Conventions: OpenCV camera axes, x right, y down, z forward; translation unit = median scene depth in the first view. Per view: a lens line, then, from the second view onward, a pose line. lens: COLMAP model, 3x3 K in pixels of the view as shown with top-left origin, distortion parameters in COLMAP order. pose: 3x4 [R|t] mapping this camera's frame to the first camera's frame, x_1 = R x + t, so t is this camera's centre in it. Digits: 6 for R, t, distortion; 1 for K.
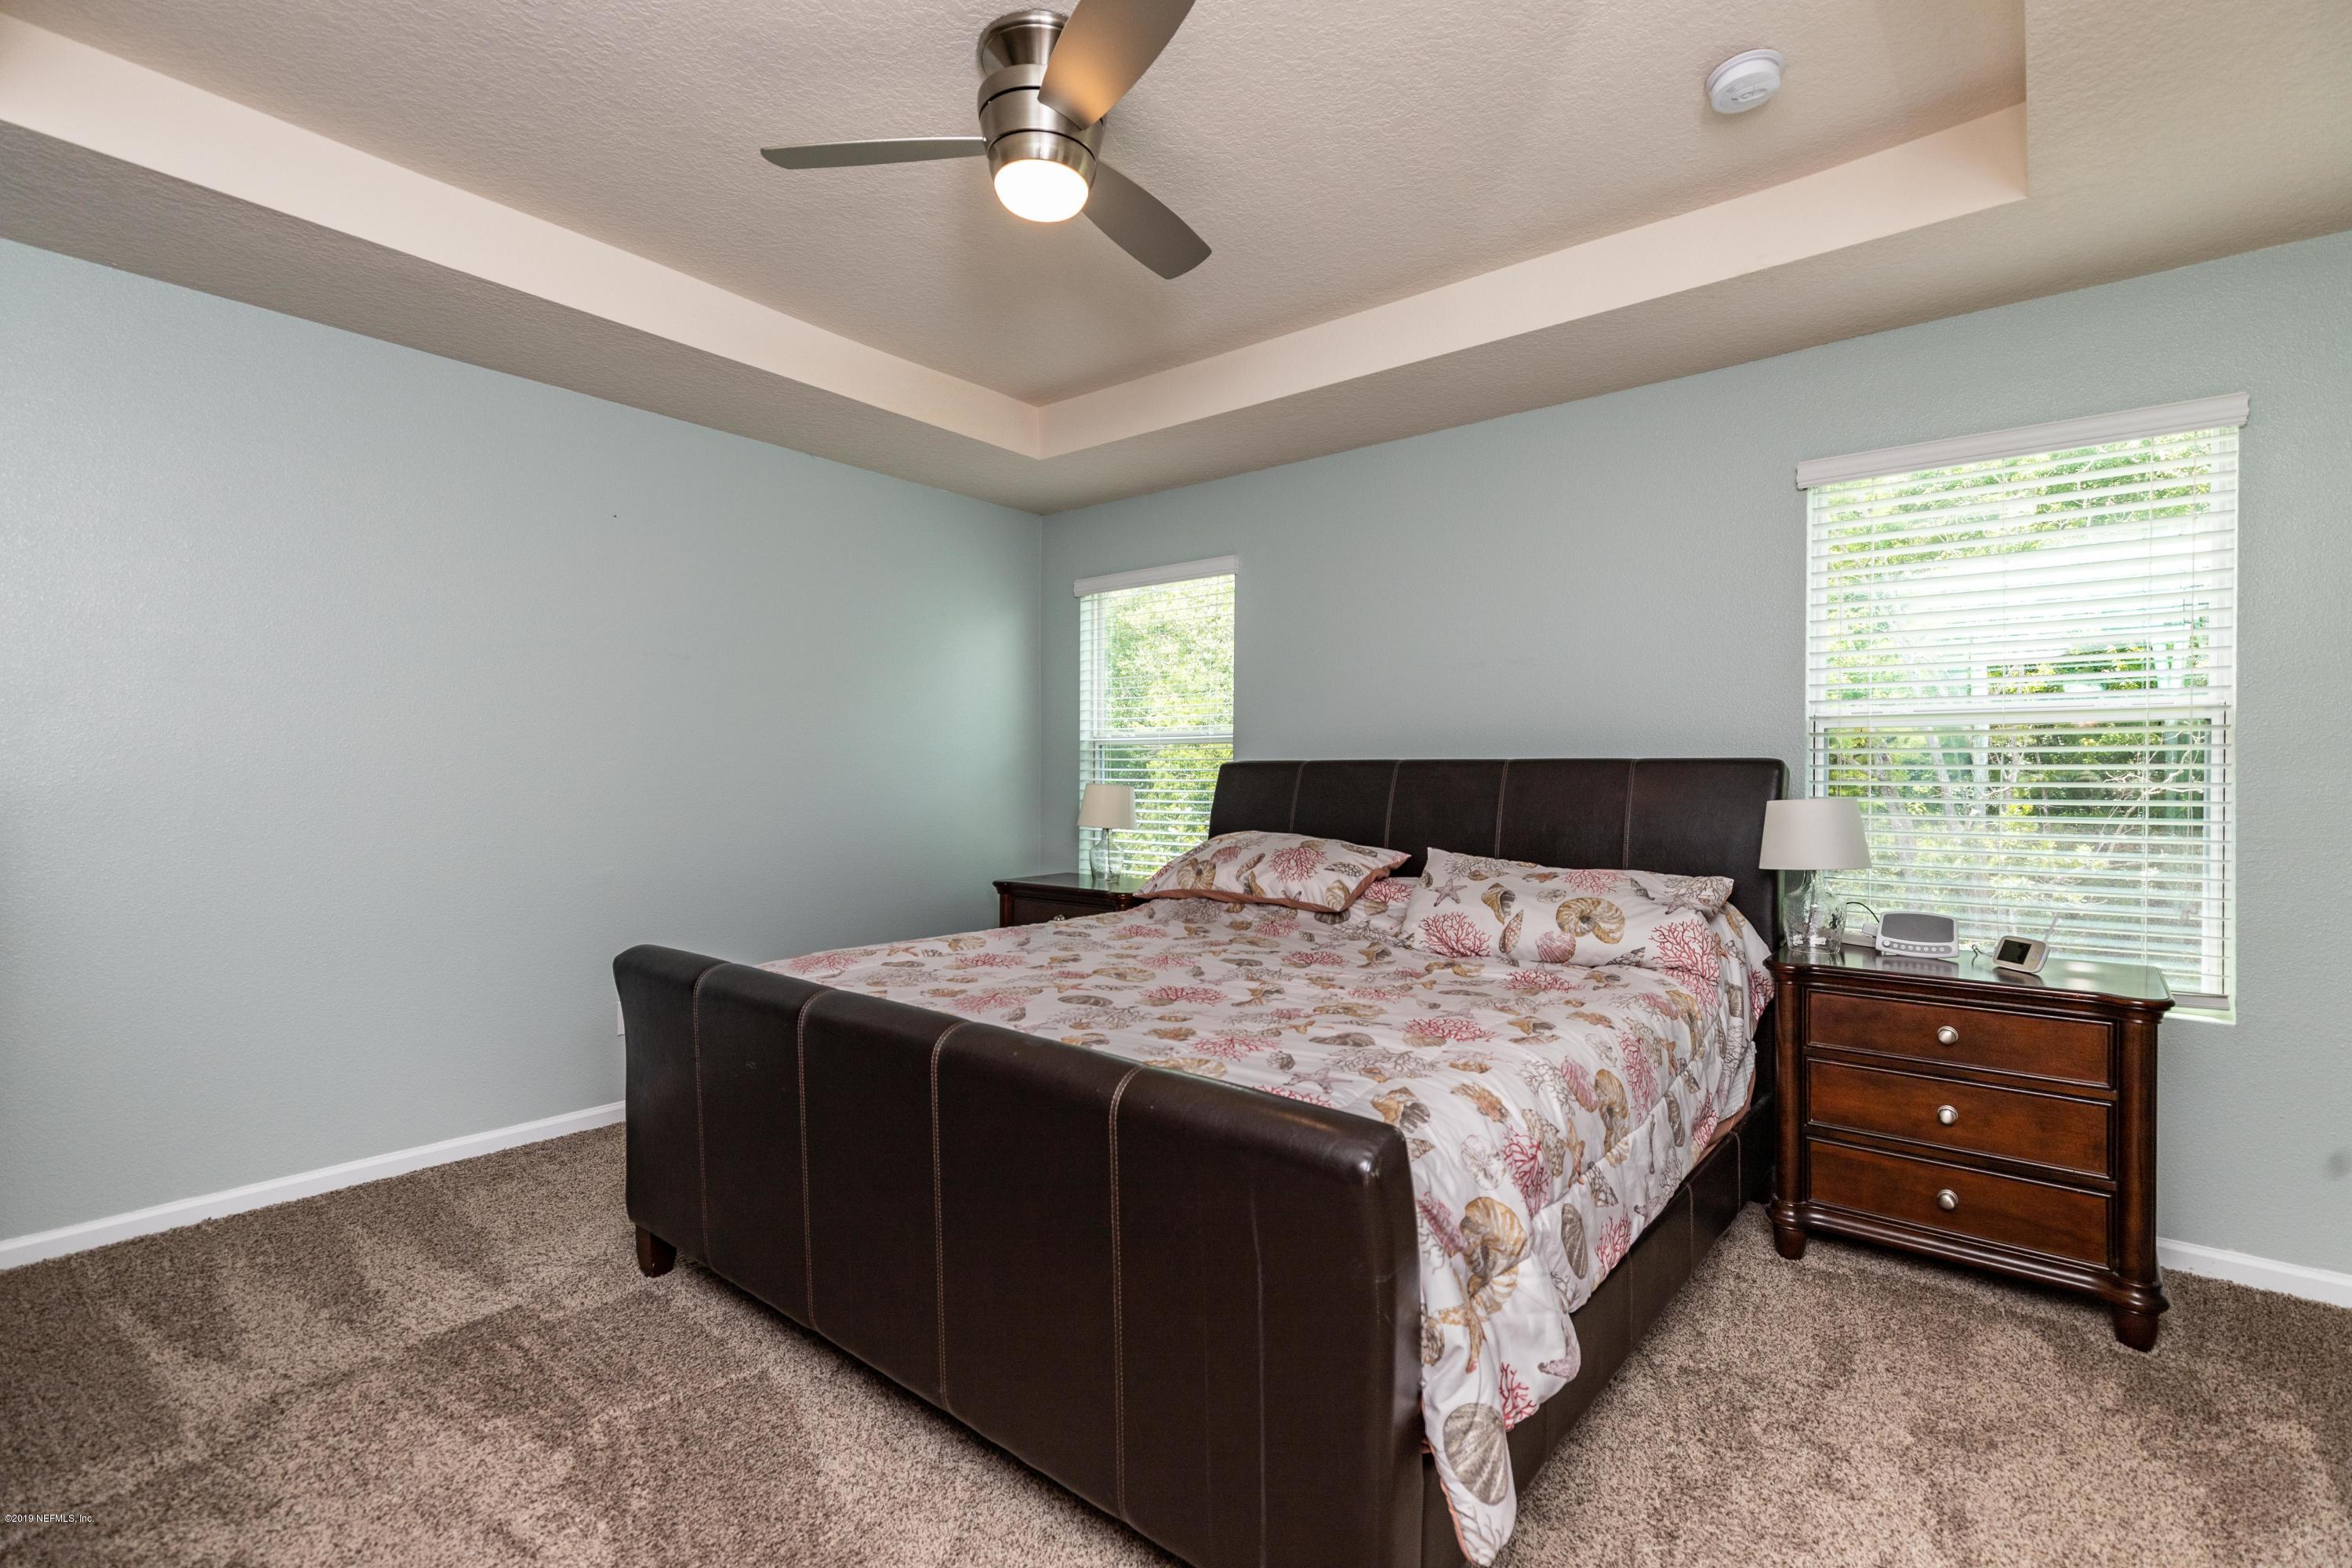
lens RADIAL K [[1071.3, 0, 1170.6], [0, 1071.3, 783.2], [0, 0, 1]] dist [-0.000217, 0.000180]
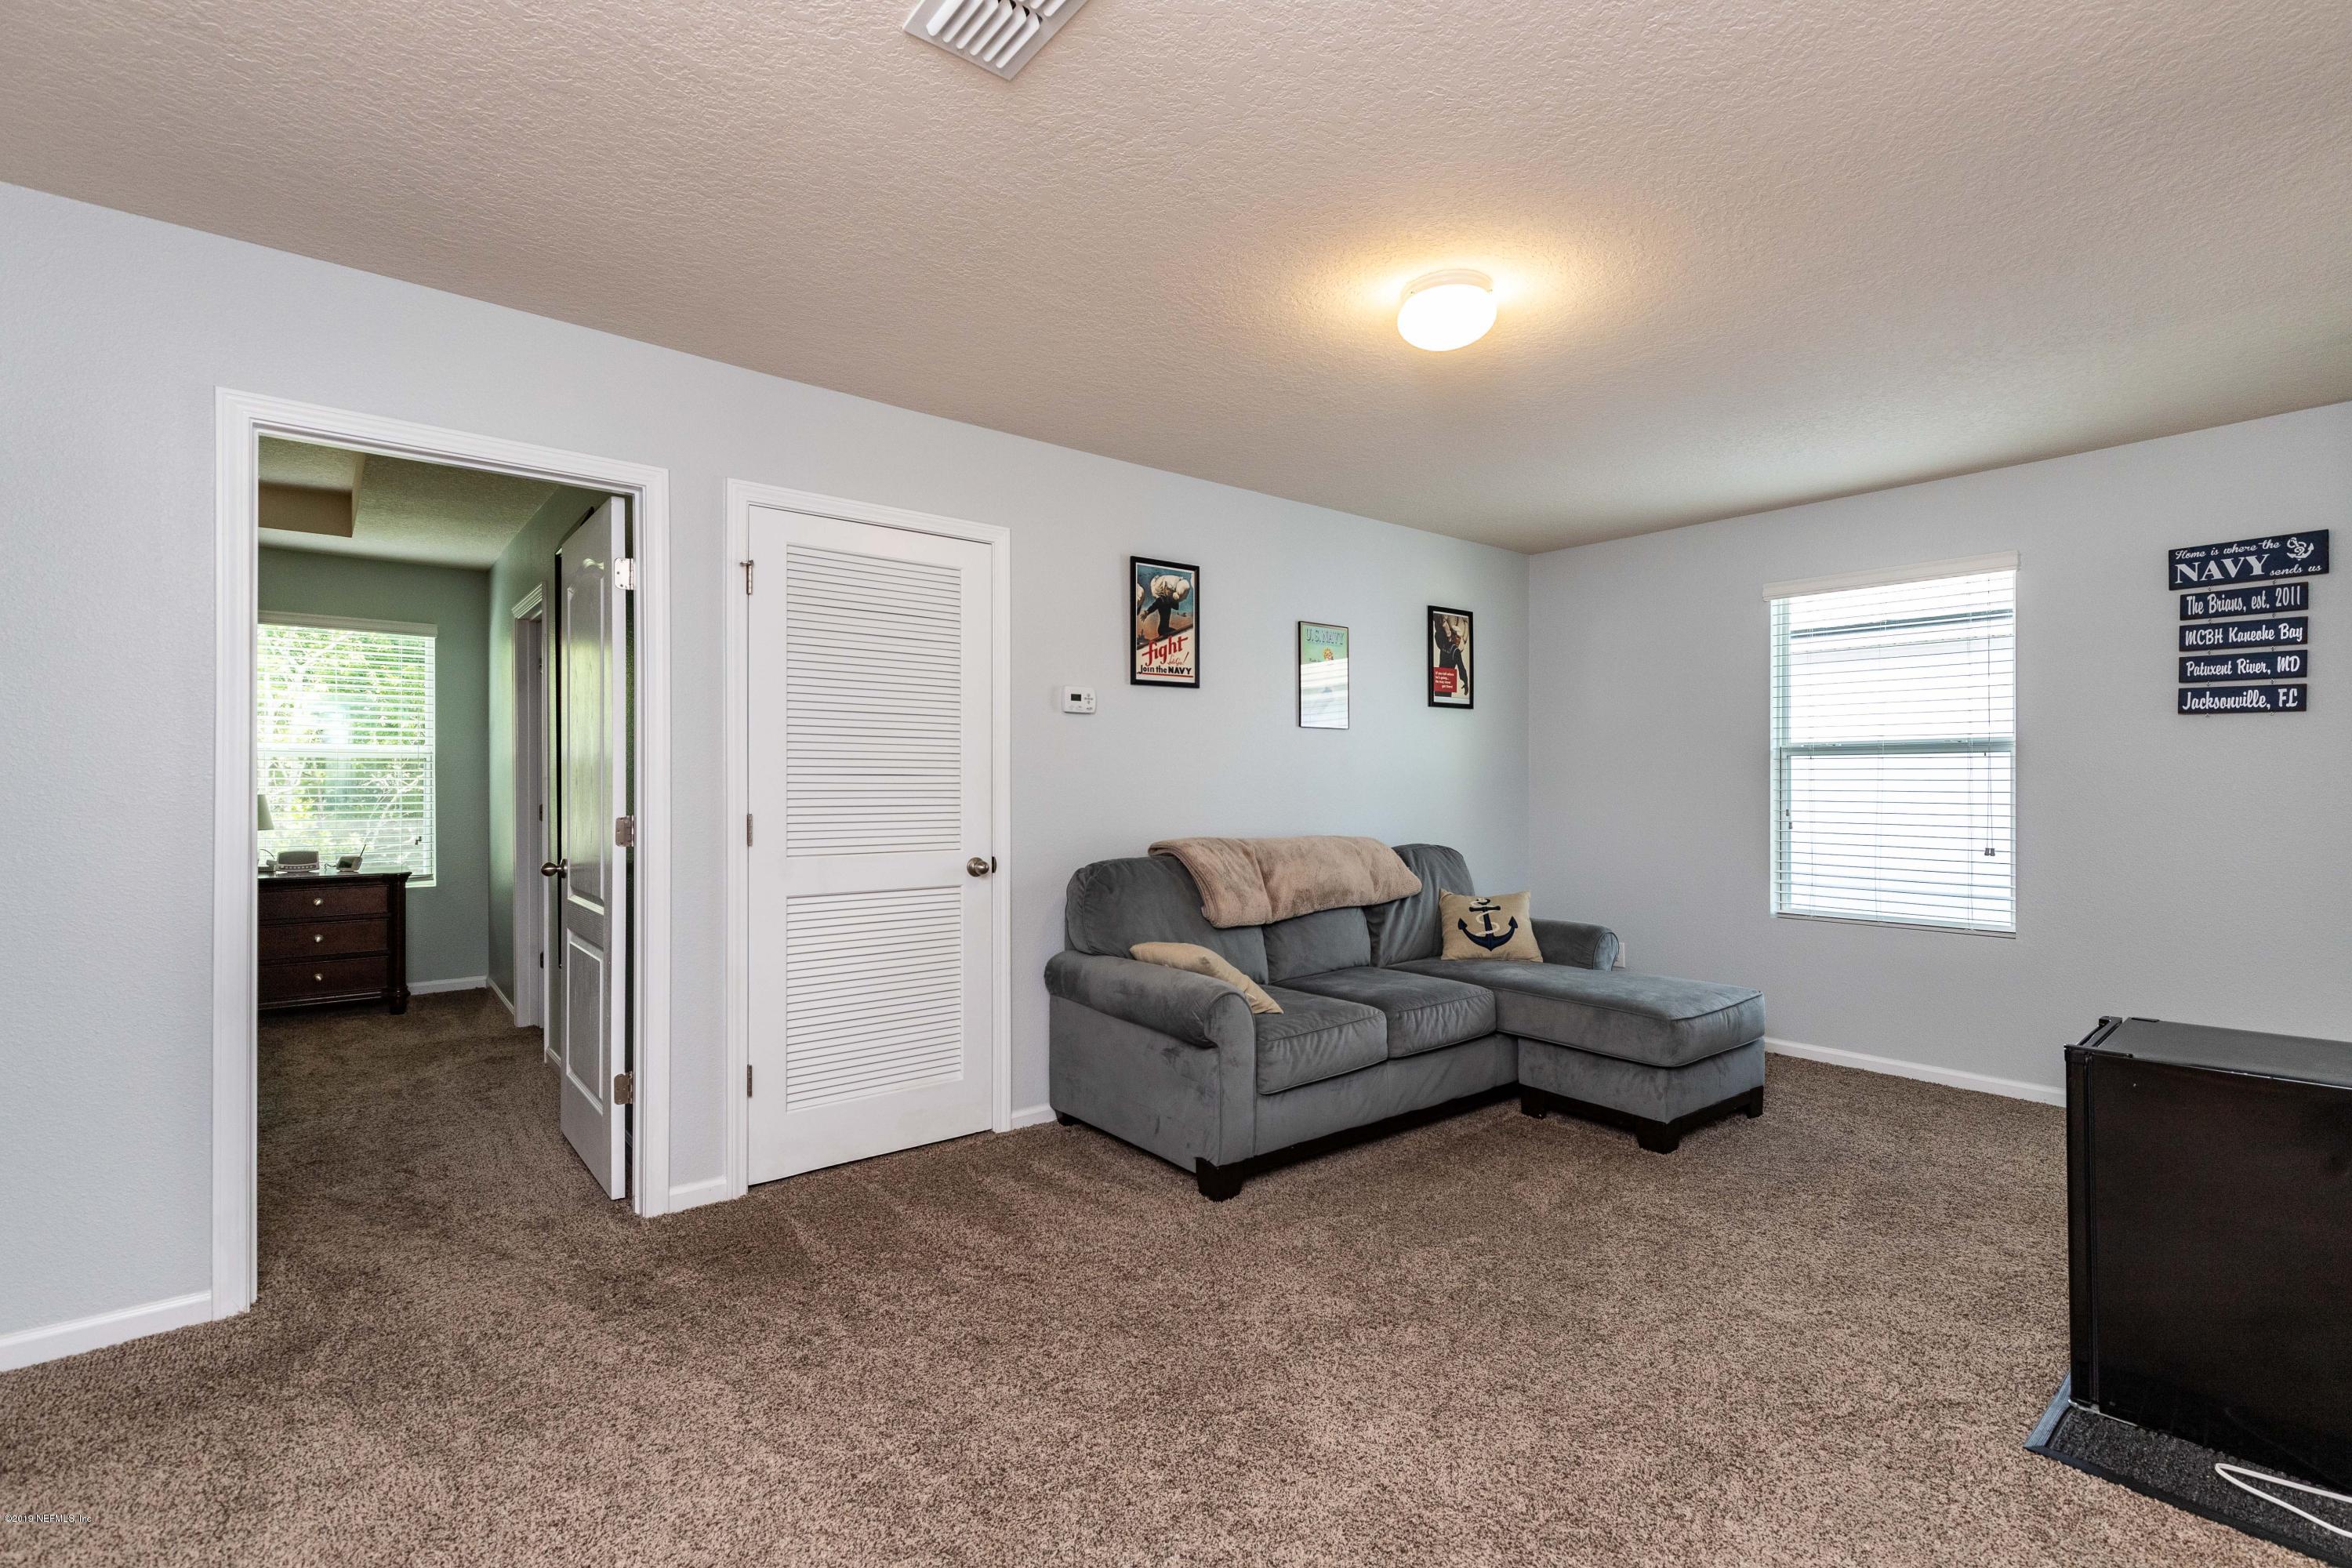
lens RADIAL K [[1071.3, 0, 1172.7], [0, 1071.3, 785.9], [0, 0, 1]] dist [-0.000217, 0.000180]
pose [[0.212597, 0.002139, 0.977138, -1.027048], [0.015615, 0.999862, -0.005586, 0.036508], [-0.977015, 0.016445, 0.212535, -1.156826]]
